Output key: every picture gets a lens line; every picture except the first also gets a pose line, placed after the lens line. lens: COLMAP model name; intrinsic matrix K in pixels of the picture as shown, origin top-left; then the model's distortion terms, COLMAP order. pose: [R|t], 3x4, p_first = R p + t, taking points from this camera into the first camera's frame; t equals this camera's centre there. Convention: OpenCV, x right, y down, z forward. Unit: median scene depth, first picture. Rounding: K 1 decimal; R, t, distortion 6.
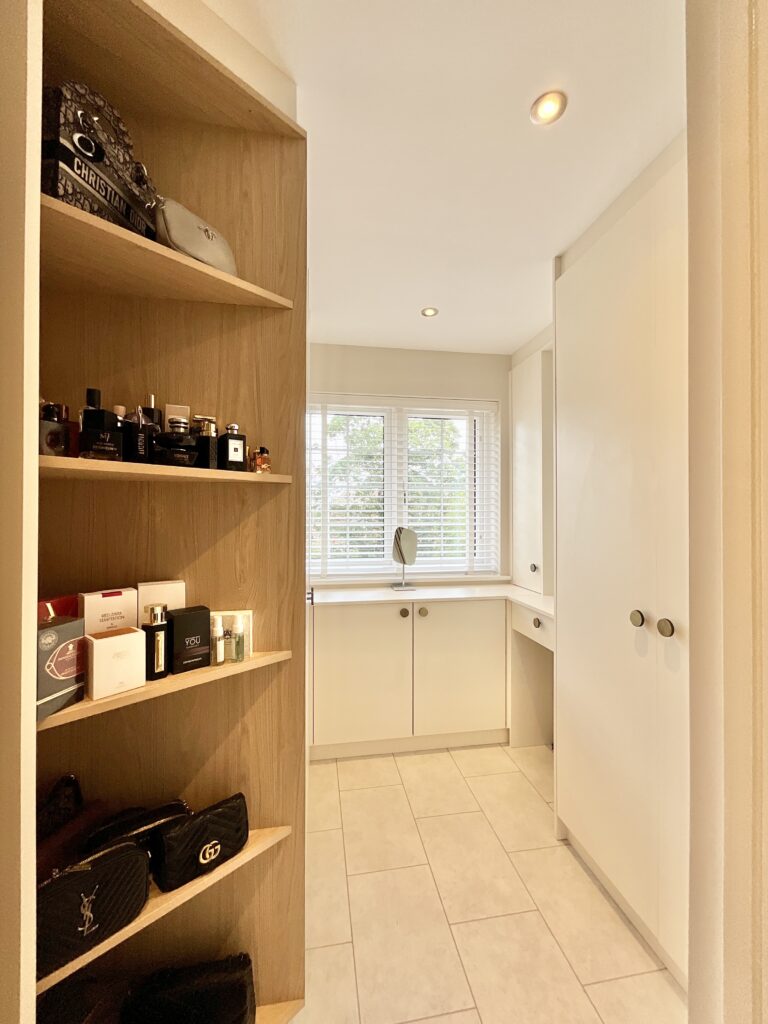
lens RADIAL K [[417.5, 0, 384.0], [0, 417.5, 512.0], [0, 0, 1]] dist [-0.001062, 0.000183]
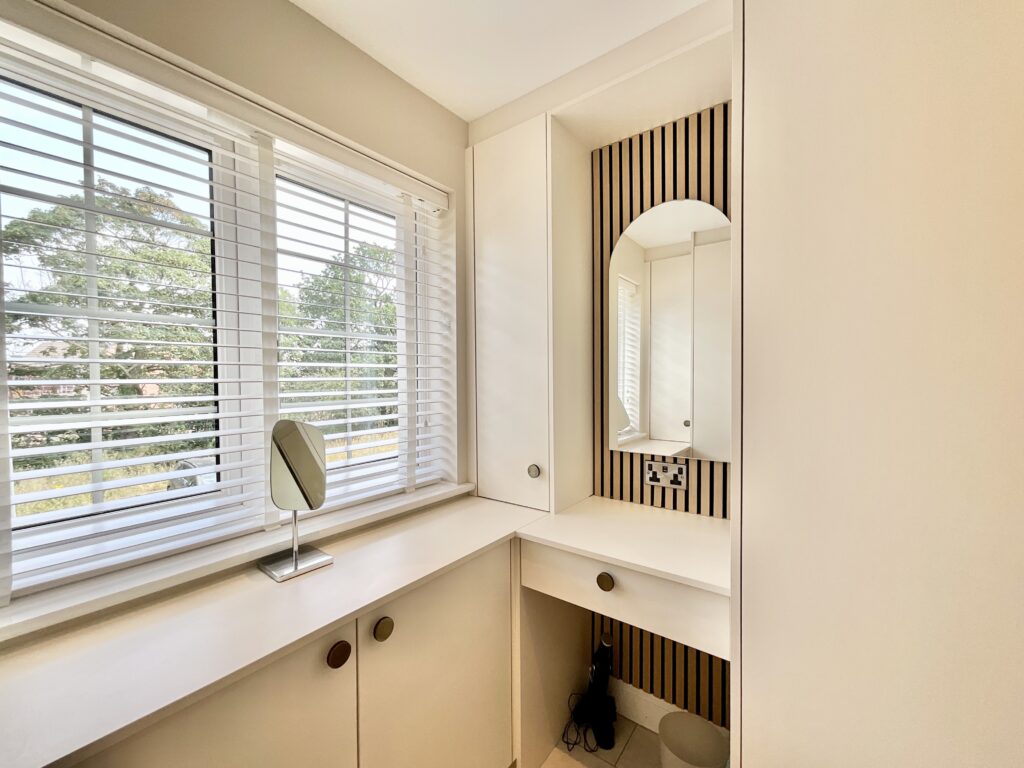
lens RADIAL K [[417.5, 0, 512.0], [0, 417.5, 384.0], [0, 0, 1]] dist [-0.001062, 0.000183]
pose [[0.729124, -0.018078, 0.684143, -0.082753], [0.005997, 0.999781, 0.020027, -0.006784], [-0.684356, -0.010500, 0.729073, 0.575454]]
